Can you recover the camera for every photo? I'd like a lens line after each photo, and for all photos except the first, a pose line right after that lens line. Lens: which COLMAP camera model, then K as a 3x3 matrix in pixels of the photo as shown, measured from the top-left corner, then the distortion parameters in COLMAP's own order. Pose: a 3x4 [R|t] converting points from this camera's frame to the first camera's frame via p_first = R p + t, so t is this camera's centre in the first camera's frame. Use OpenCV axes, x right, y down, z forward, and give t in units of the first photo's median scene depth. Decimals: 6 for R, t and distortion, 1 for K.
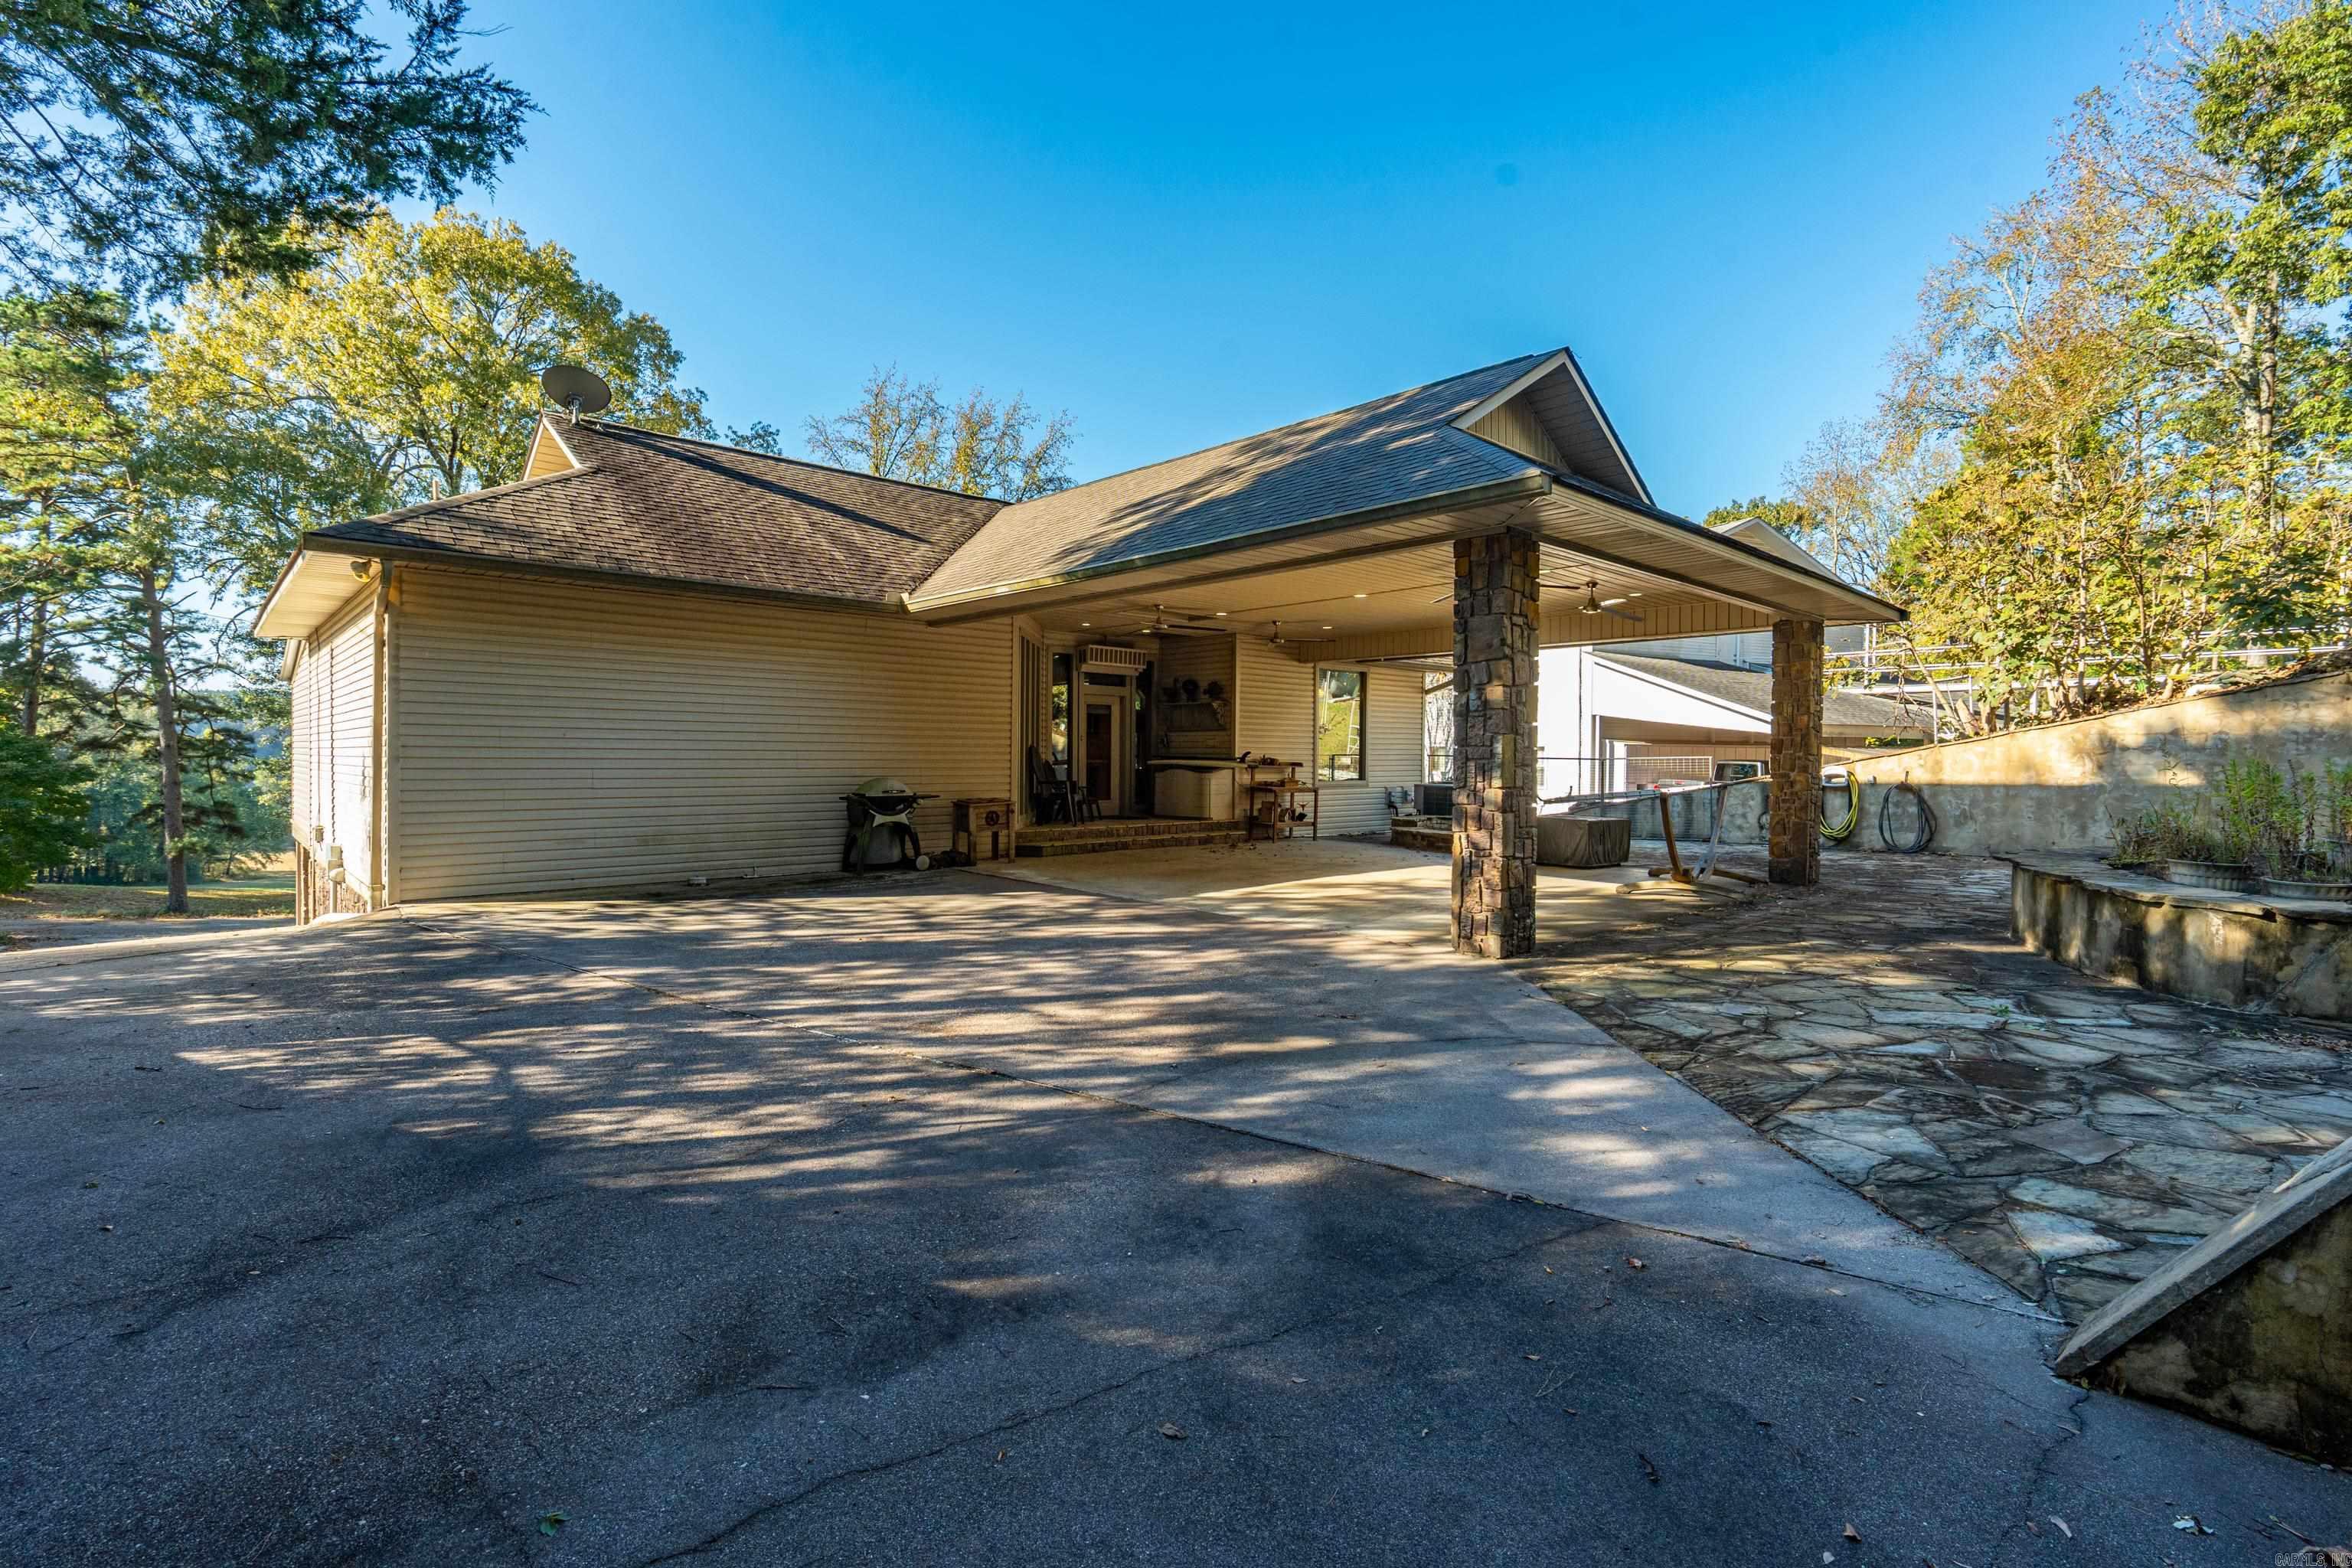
lens RADIAL K [[1072.8, 0, 1171.9], [0, 1072.8, 769.7], [0, 0, 1]] dist [-0.000532, 0.000240]
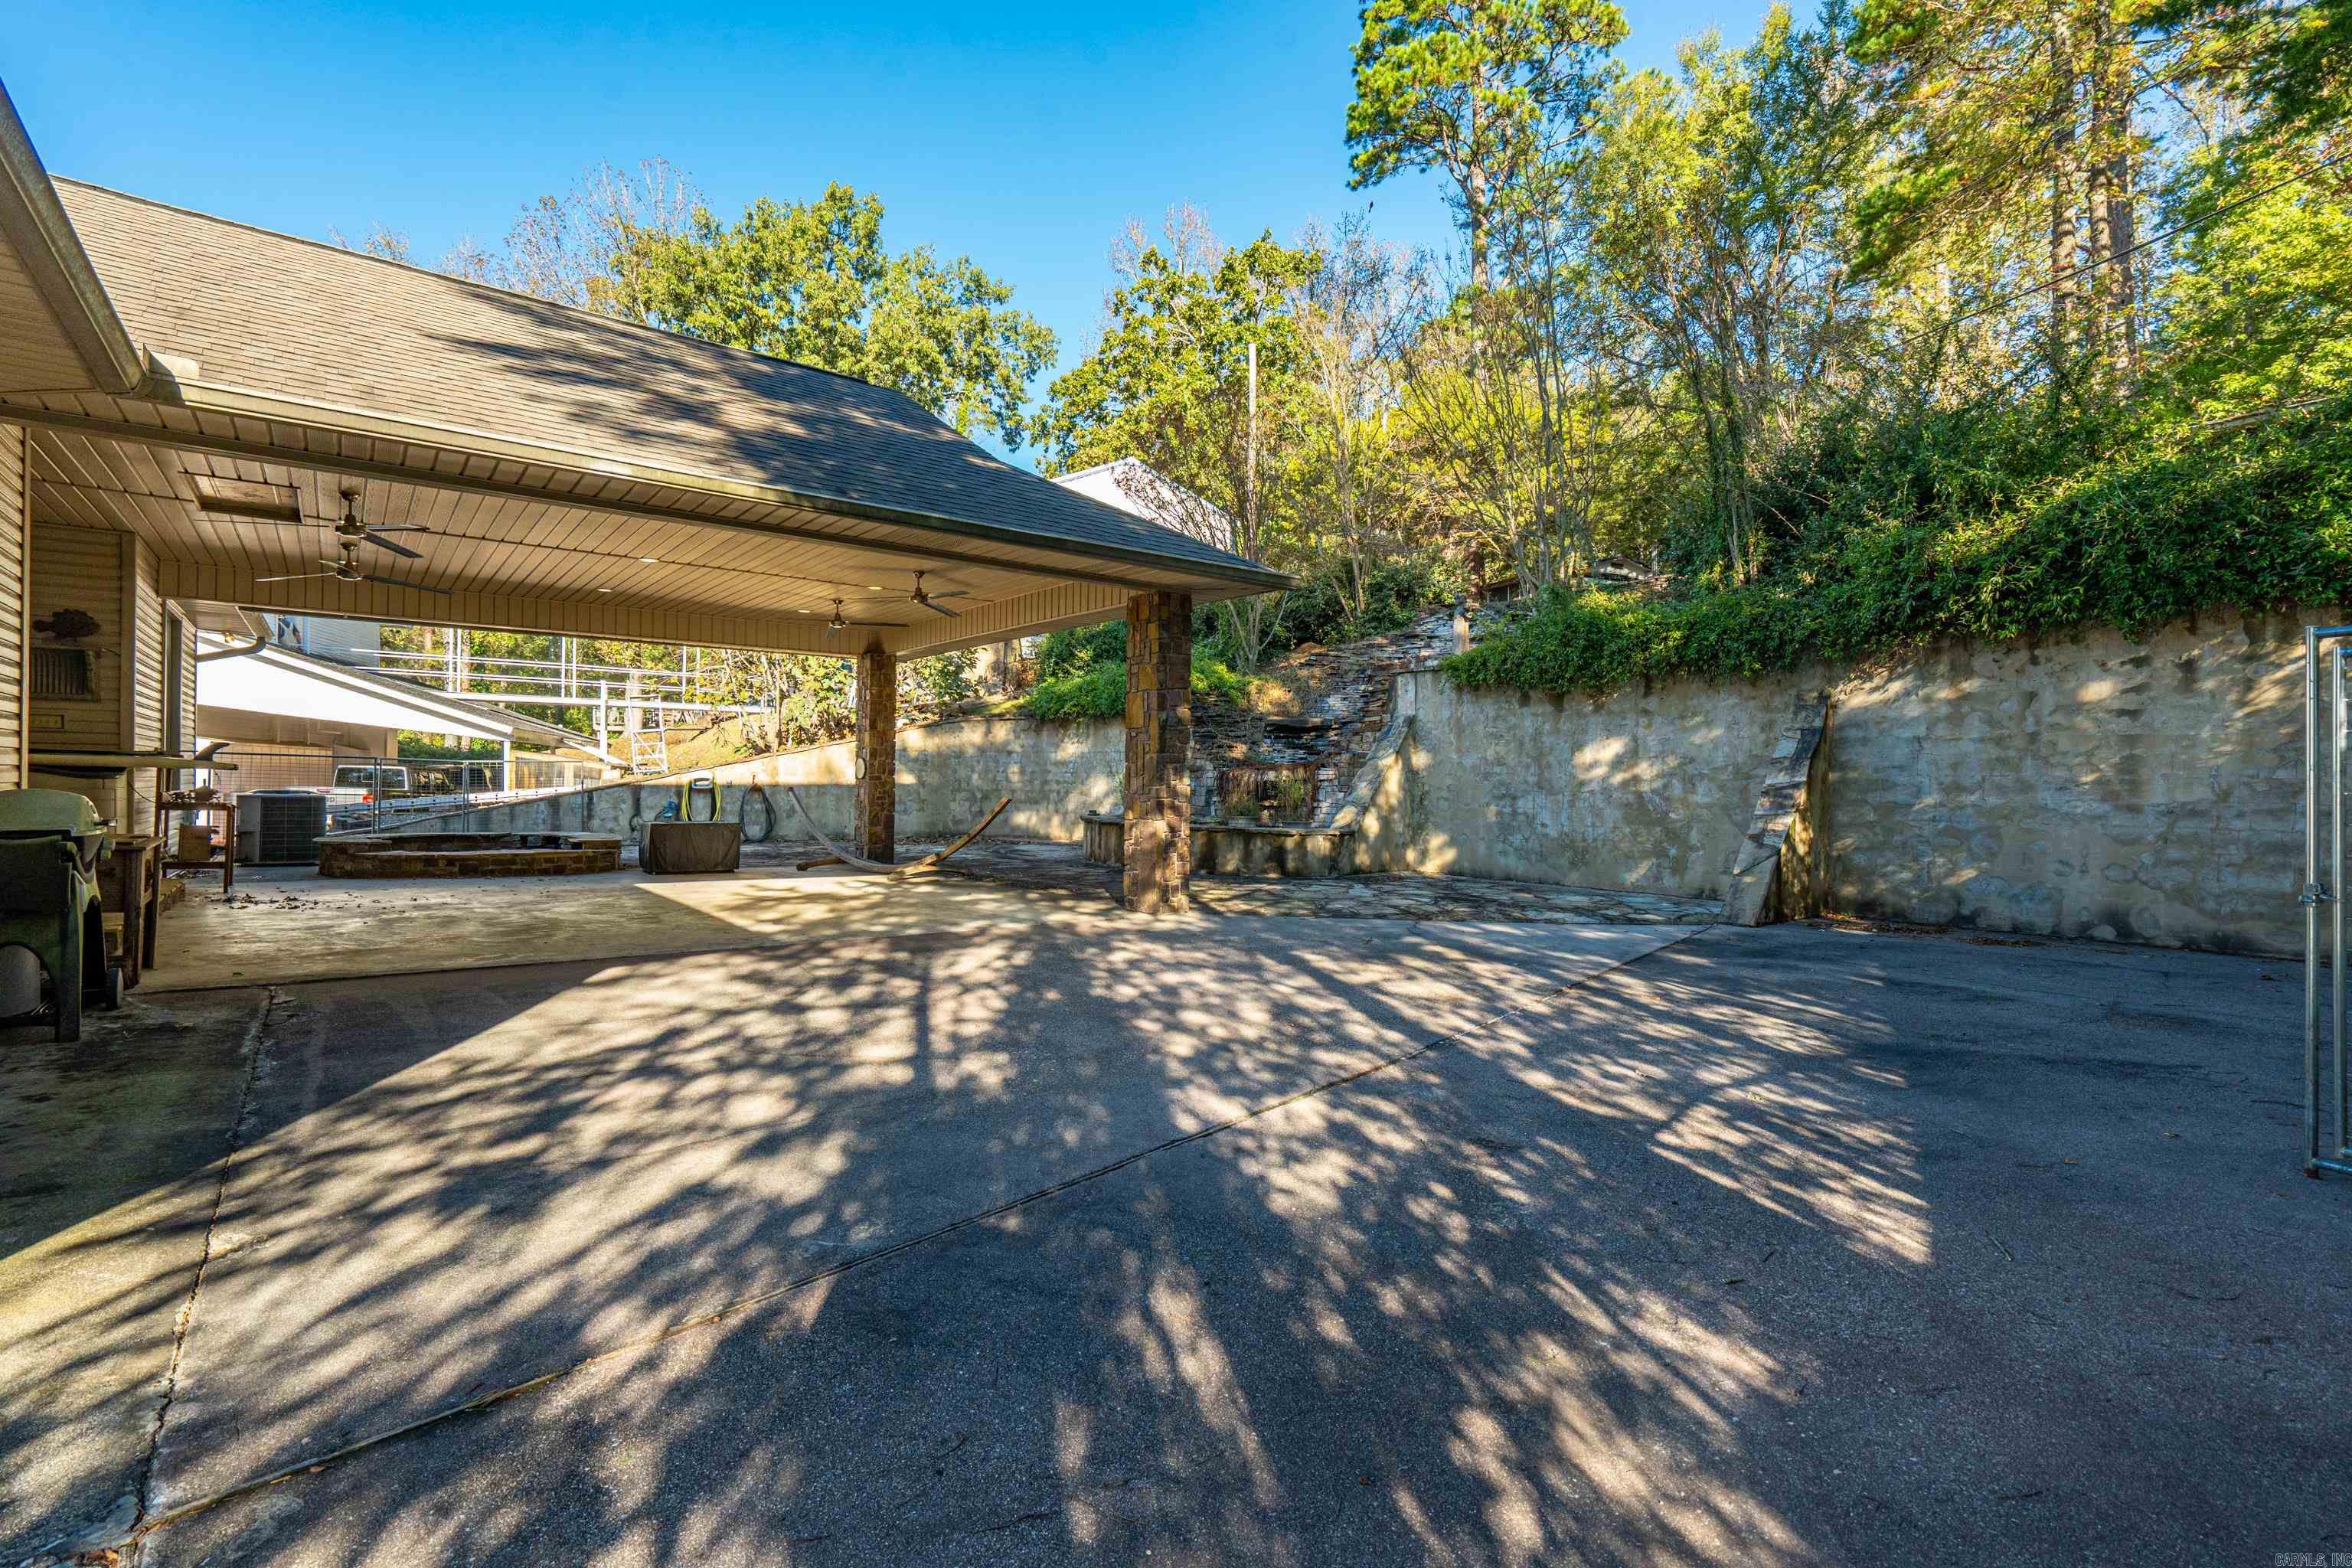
lens RADIAL K [[1072.8, 0, 1171.9], [0, 1072.8, 769.7], [0, 0, 1]] dist [-0.000532, 0.000240]
pose [[0.087527, 0.003954, 0.996154, -0.508347], [0.003370, 0.999985, -0.004265, 0.002675], [-0.996156, 0.003730, 0.087513, 0.448018]]
